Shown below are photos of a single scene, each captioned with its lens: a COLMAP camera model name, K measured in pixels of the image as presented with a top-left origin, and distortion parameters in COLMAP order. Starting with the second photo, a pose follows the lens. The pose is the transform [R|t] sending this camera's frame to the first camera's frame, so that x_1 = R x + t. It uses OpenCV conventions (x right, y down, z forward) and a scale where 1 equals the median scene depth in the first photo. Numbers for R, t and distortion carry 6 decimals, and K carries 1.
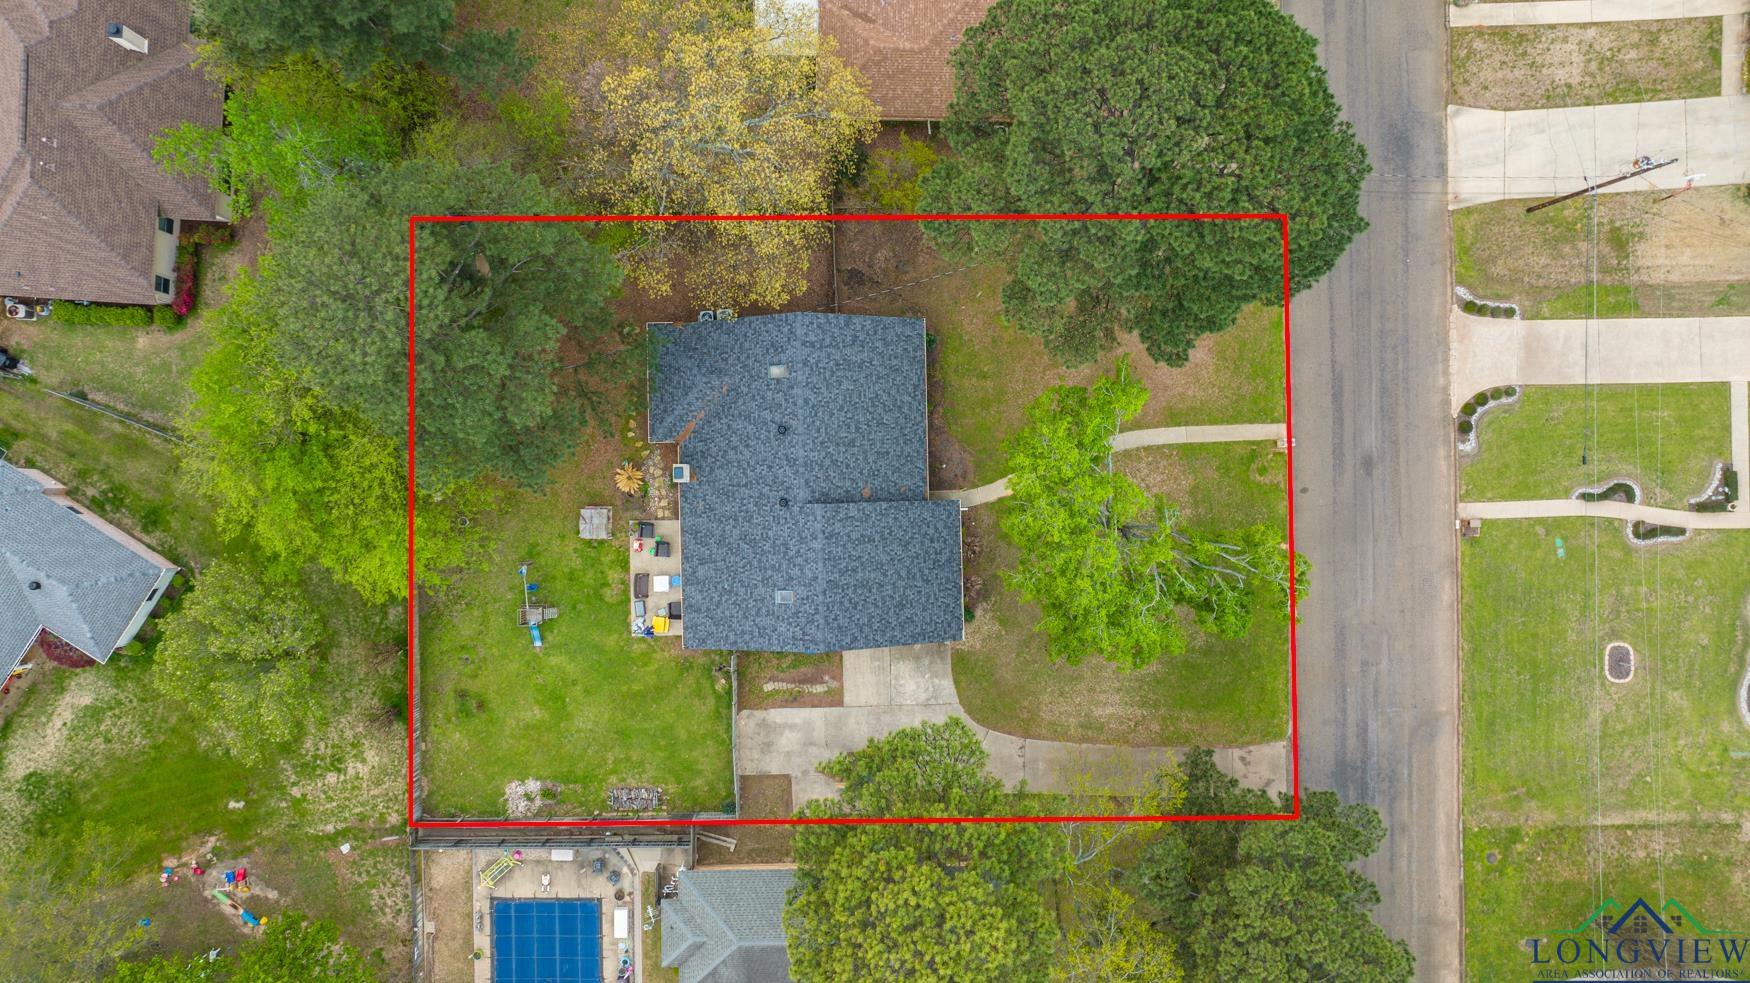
lens RADIAL K [[1280.1, 0, 875.0], [0, 1280.1, 491.5], [0, 0, 1]] dist [-0.001379, 0.002799]
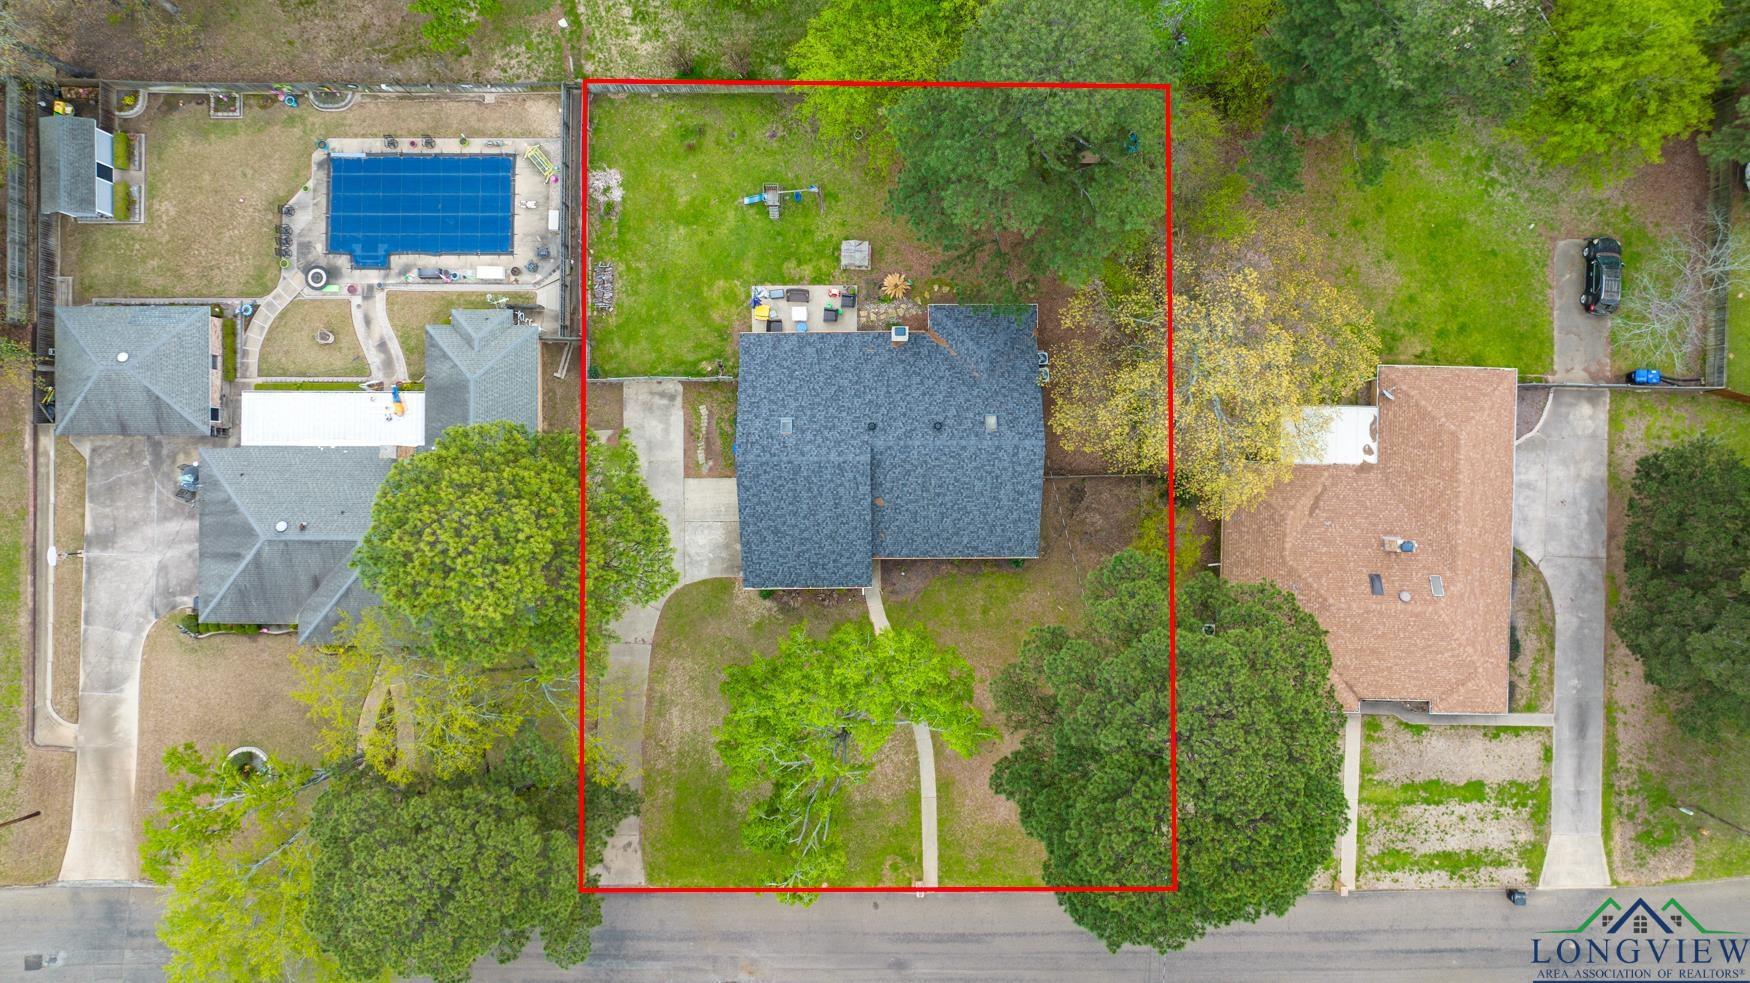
lens RADIAL K [[1280.1, 0, 875.0], [0, 1280.1, 491.5], [0, 0, 1]] dist [-0.001379, 0.002799]
pose [[-0.014645, 0.999745, -0.017187, 0.003362], [-0.999891, -0.014608, 0.002272, 0.002608], [0.002020, 0.017218, 0.999850, -0.095107]]
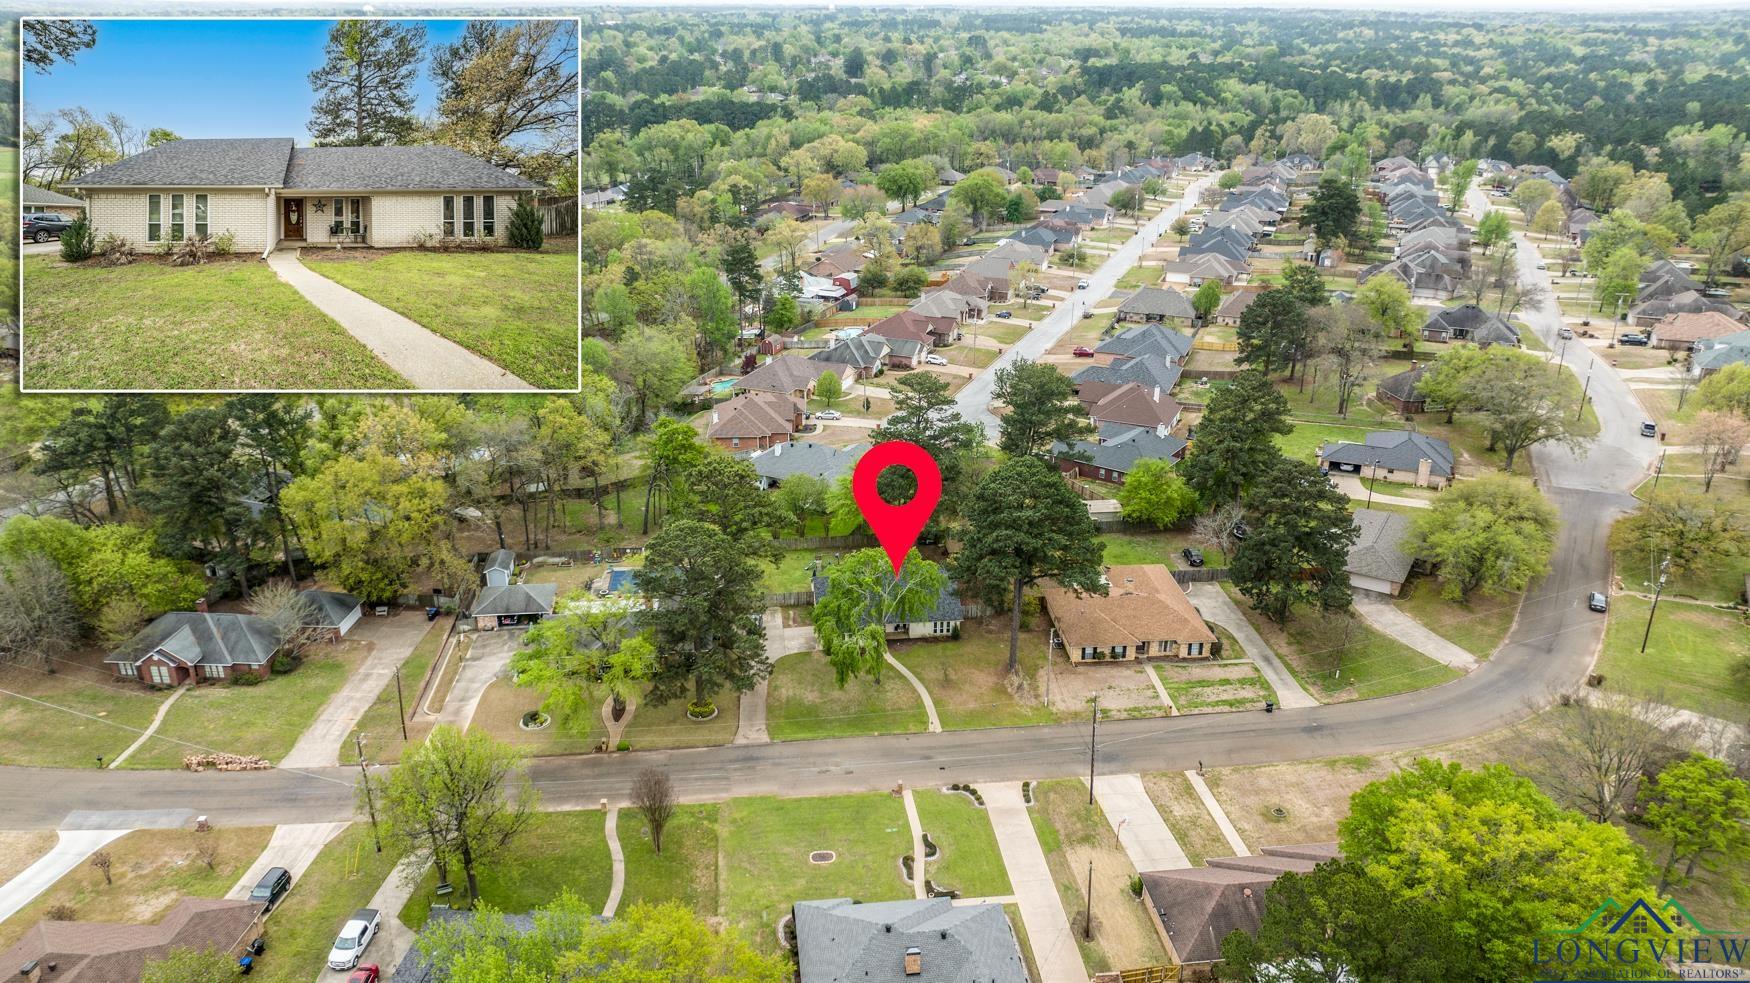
lens RADIAL K [[1280.1, 0, 875.0], [0, 1280.1, 491.5], [0, 0, 1]] dist [-0.001379, 0.002799]
pose [[0.094489, 0.334476, -0.937655, 2.016392], [-0.995515, 0.036237, -0.087394, 0.201571], [0.004747, 0.941707, 0.336400, 0.058508]]
